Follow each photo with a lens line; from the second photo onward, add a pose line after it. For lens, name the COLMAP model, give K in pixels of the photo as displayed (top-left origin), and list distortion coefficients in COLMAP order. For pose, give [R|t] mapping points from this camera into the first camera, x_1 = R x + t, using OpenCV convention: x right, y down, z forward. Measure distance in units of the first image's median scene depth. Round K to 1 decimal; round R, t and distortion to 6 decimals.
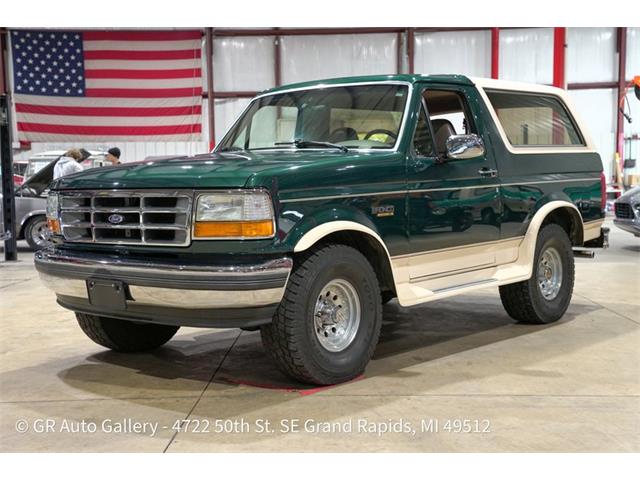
lens RADIAL K [[884.7, 0, 320.5], [0, 884.7, 237.5], [0, 0, 1]] dist [0.204283, -0.005231]
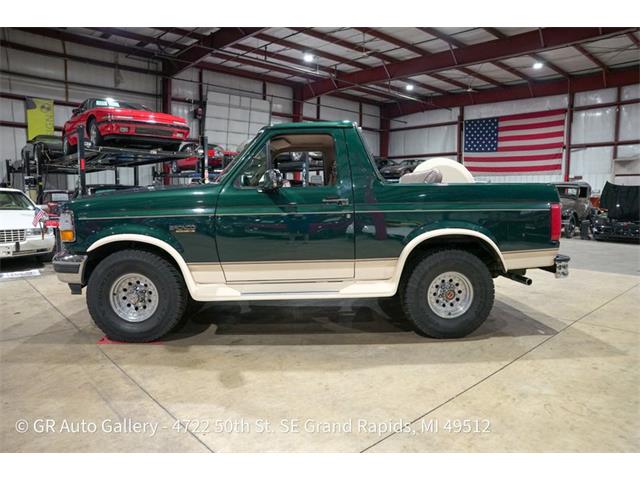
lens RADIAL K [[438.1, 0, 321.3], [0, 438.1, 239.3], [0, 0, 1]] dist [-0.144882, 0.114376]
pose [[0.690963, 0.089536, -0.717324, 0.611791], [-0.060329, 0.995981, 0.066206, -0.062345], [0.720369, -0.002470, 0.693587, 0.610526]]
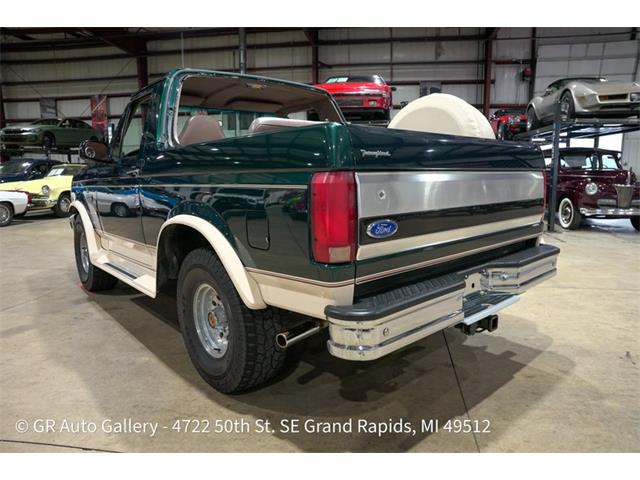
lens RADIAL K [[438.1, 0, 321.3], [0, 438.1, 239.3], [0, 0, 1]] dist [-0.144882, 0.114376]
pose [[-0.139783, 0.172052, -0.975120, 0.656932], [-0.052413, 0.982122, 0.180801, -0.101152], [0.988794, 0.076382, -0.128266, 1.320713]]
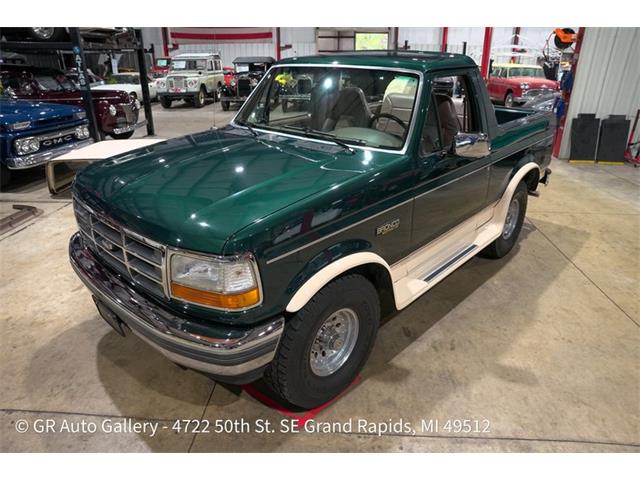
lens RADIAL K [[438.1, 0, 321.3], [0, 438.1, 239.3], [0, 0, 1]] dist [-0.144882, 0.114376]
pose [[0.998755, 0.034830, -0.035712, 0.014000], [-0.020654, 0.940374, 0.339514, -0.154868], [0.045407, -0.338354, 0.939923, 0.484816]]
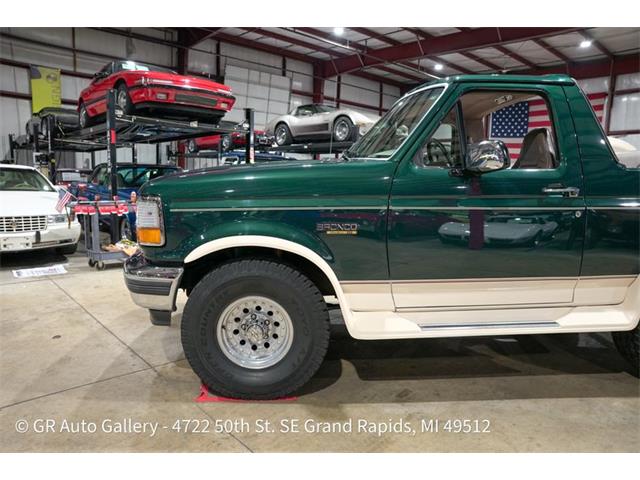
lens RADIAL K [[438.1, 0, 321.3], [0, 438.1, 239.3], [0, 0, 1]] dist [-0.144882, 0.114376]
pose [[0.695055, 0.127089, -0.707634, 0.322208], [-0.078122, 0.991775, 0.101386, -0.054583], [0.714699, -0.015188, 0.699267, 0.604958]]
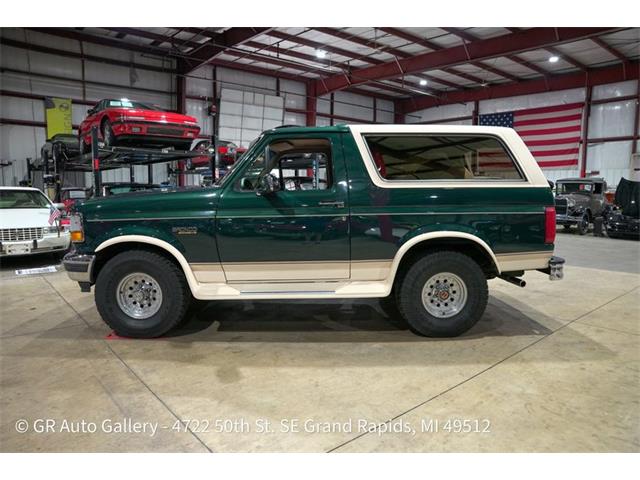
lens RADIAL K [[438.1, 0, 321.3], [0, 438.1, 239.3], [0, 0, 1]] dist [-0.144882, 0.114376]
pose [[0.663432, 0.099769, -0.741556, 0.644867], [-0.059135, 0.994962, 0.080957, -0.074974], [0.745896, -0.009858, 0.665989, 0.617506]]
